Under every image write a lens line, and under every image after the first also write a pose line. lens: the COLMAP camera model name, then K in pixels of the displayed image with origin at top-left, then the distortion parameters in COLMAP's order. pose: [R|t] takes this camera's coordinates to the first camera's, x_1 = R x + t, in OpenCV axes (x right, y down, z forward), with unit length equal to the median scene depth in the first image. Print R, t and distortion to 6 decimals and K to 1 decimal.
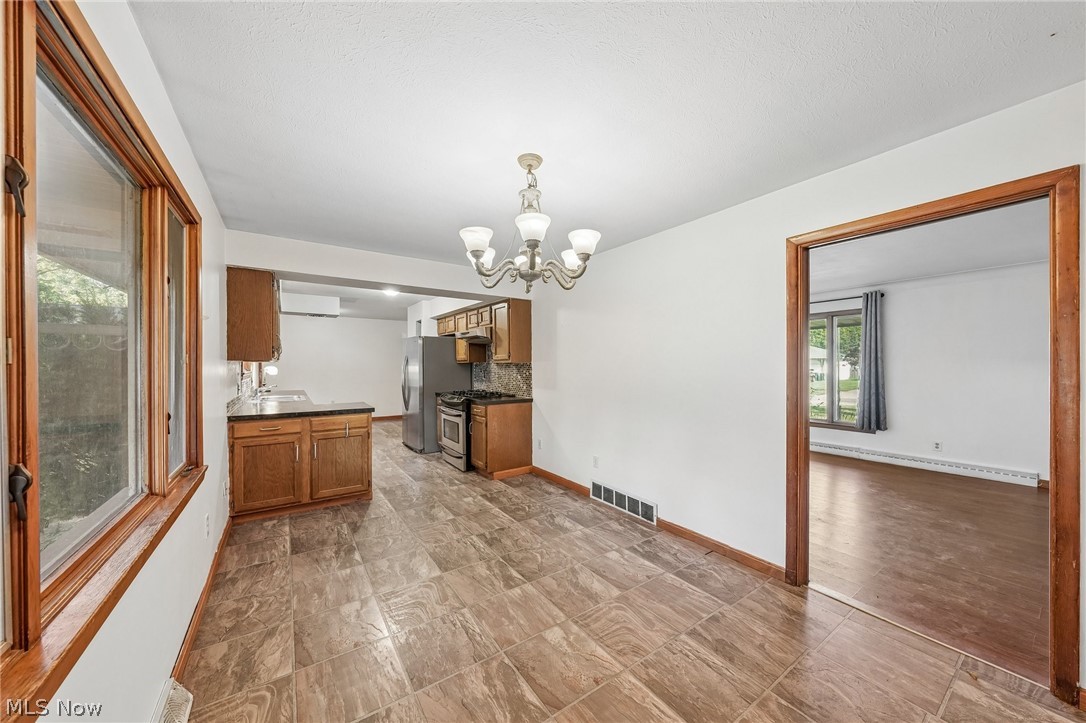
lens RADIAL K [[376.4, 0, 542.6], [0, 376.4, 374.2], [0, 0, 1]] dist [-0.003608, 0.000325]
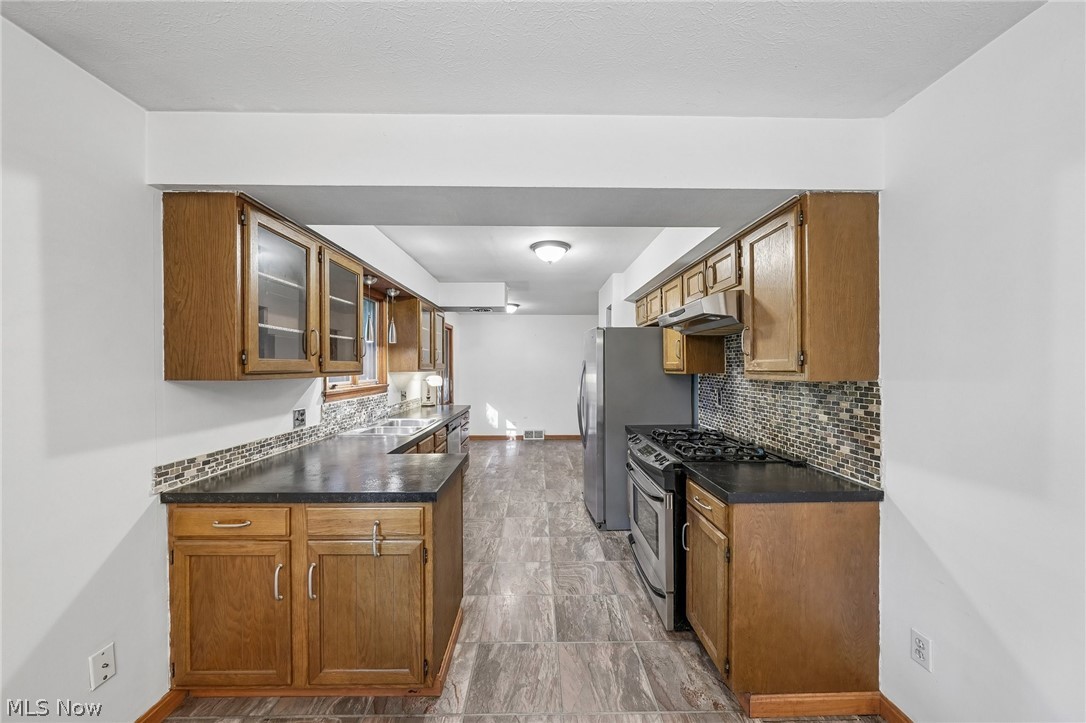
lens RADIAL K [[376.4, 0, 543.4], [0, 376.4, 369.7], [0, 0, 1]] dist [-0.003608, 0.000325]
pose [[0.834206, 0.002512, -0.551448, -0.131569], [-0.011386, 0.999855, -0.012670, -0.046996], [0.551336, 0.016848, 0.834113, 0.797077]]
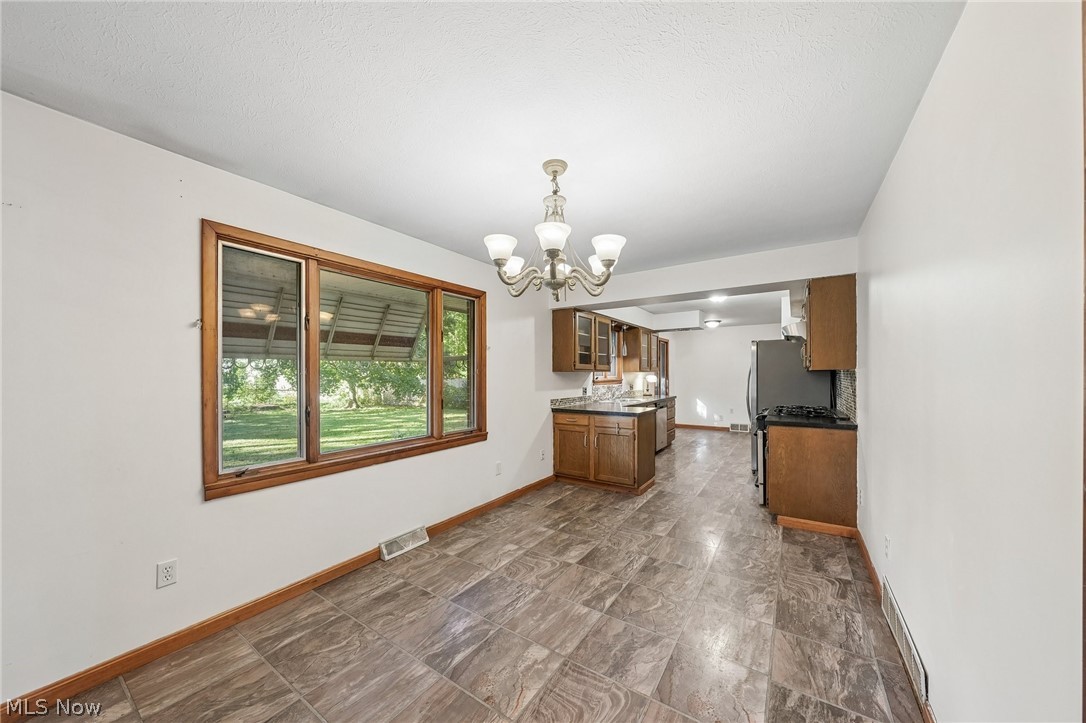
lens RADIAL K [[376.4, 0, 542.0], [0, 376.4, 374.0], [0, 0, 1]] dist [-0.003608, 0.000325]
pose [[0.369705, -0.003824, -0.929141, 0.532219], [-0.018232, 0.999769, -0.011369, -0.008289], [0.928970, 0.021144, 0.369550, 0.361624]]
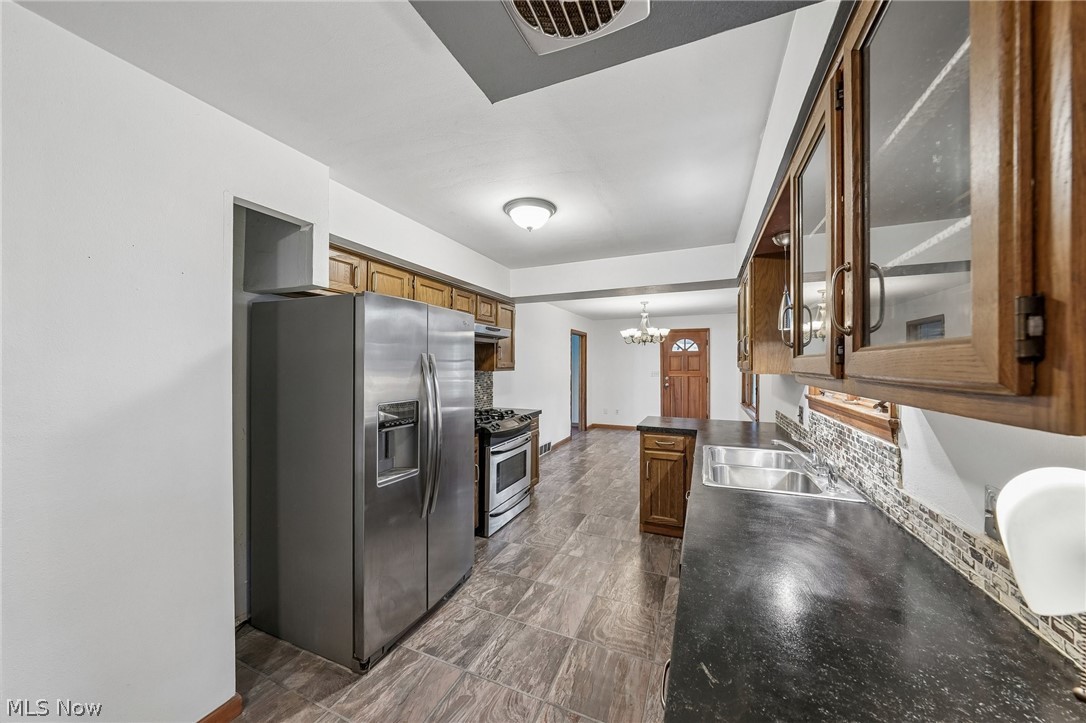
lens RADIAL K [[376.4, 0, 547.1], [0, 376.4, 366.5], [0, 0, 1]] dist [-0.003608, 0.000325]
pose [[-0.546400, -0.006228, 0.837501, -1.293517], [0.018609, 0.999635, 0.019574, -0.079805], [-0.837318, 0.026280, -0.546085, 1.997033]]
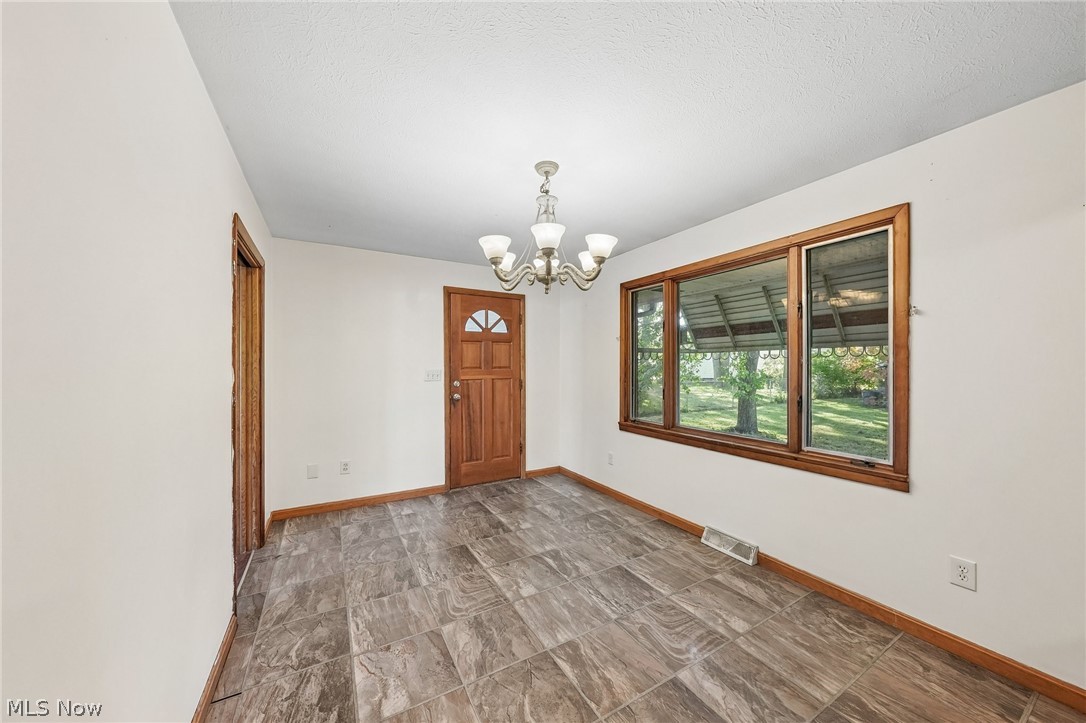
lens RADIAL K [[376.4, 0, 542.1], [0, 376.4, 364.5], [0, 0, 1]] dist [-0.003608, 0.000325]
pose [[-0.996905, 0.002606, 0.078576, -0.061988], [0.004336, 0.999752, 0.021860, -0.030003], [-0.078499, 0.022133, -0.996668, 1.231512]]
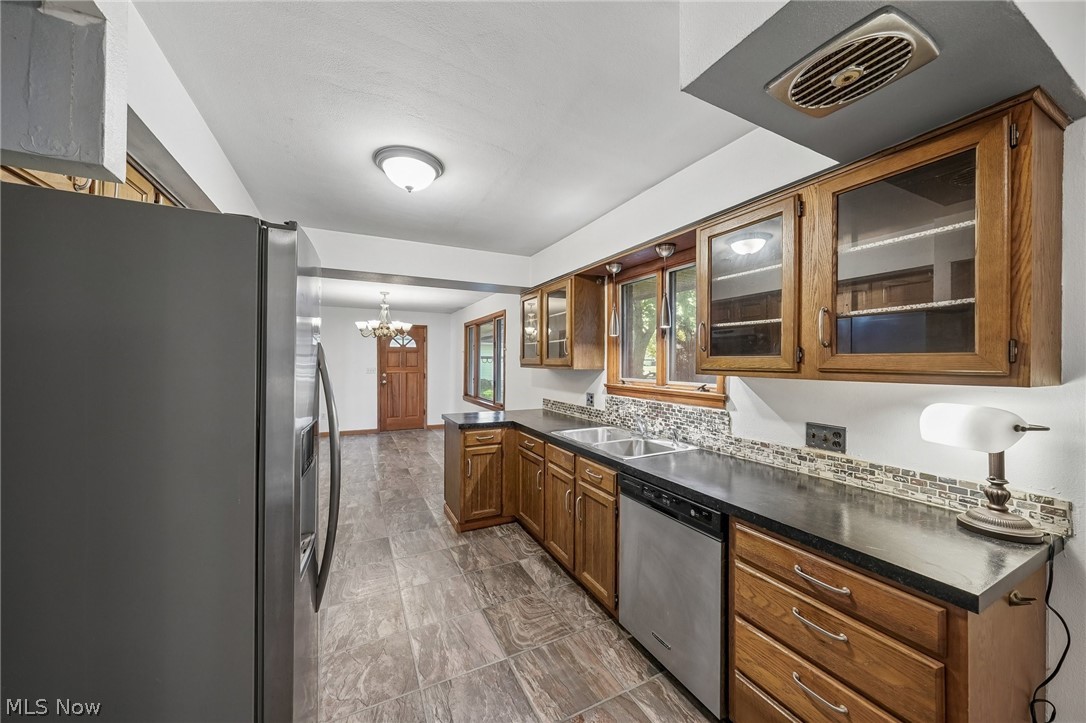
lens RADIAL K [[376.4, 0, 543.4], [0, 376.4, 363.5], [0, 0, 1]] dist [-0.003608, 0.000325]
pose [[-0.991805, -0.007697, 0.127531, -0.938221], [-0.004006, 0.999566, 0.029172, -0.083723], [-0.127701, 0.028422, -0.991405, 2.174582]]
